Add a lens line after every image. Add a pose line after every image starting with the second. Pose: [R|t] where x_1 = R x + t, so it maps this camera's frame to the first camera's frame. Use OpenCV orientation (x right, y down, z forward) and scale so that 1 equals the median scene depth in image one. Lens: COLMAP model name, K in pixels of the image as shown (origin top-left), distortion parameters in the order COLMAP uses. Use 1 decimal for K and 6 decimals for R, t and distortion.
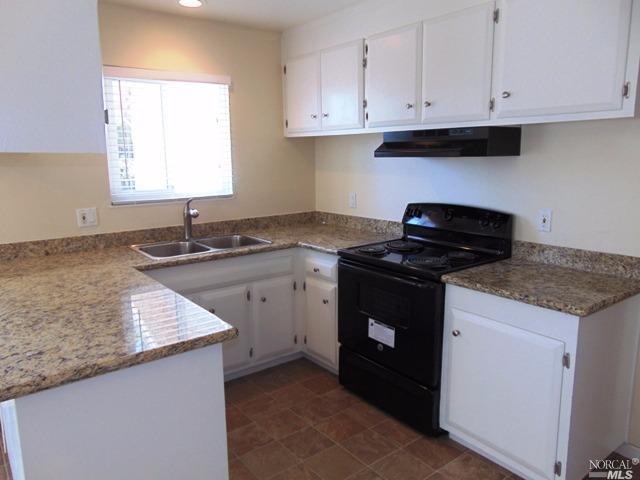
lens RADIAL K [[478.4, 0, 319.0], [0, 478.4, 236.4], [0, 0, 1]] dist [-0.038814, 0.085308]
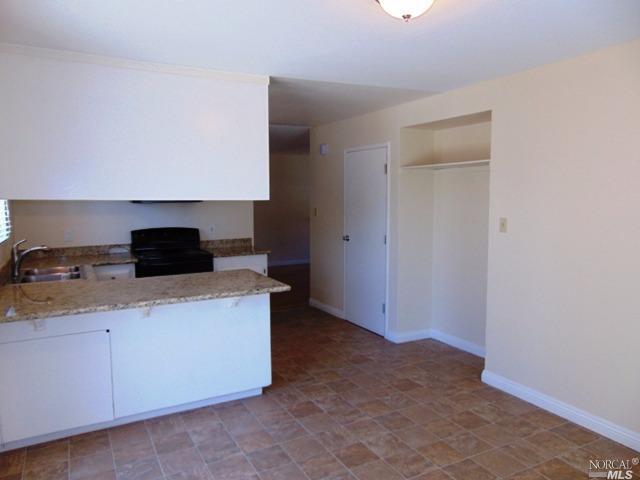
lens RADIAL K [[478.4, 0, 319.0], [0, 478.4, 236.4], [0, 0, 1]] dist [-0.038814, 0.085308]
pose [[0.179189, -0.078395, 0.980686, -1.485824], [0.175142, 0.983439, 0.046614, -0.015402], [-0.968099, 0.163406, 0.189952, 0.075400]]
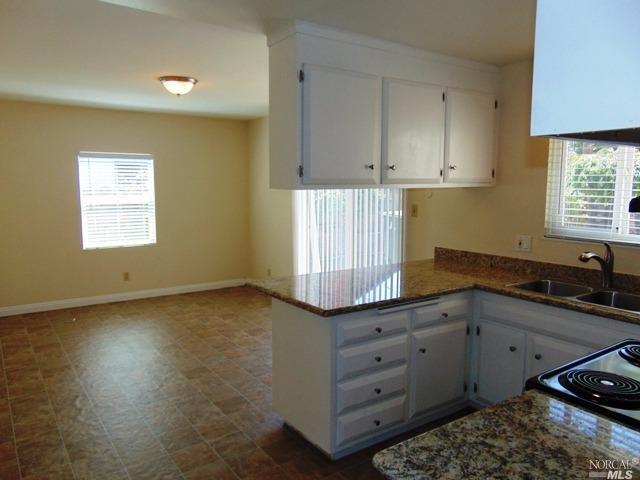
lens RADIAL K [[478.4, 0, 319.0], [0, 478.4, 236.4], [0, 0, 1]] dist [-0.038814, 0.085308]
pose [[-0.053490, 0.110806, -0.992402, 0.688962], [-0.186719, 0.975186, 0.118948, -0.103352], [0.980956, 0.191663, -0.031473, 0.562329]]
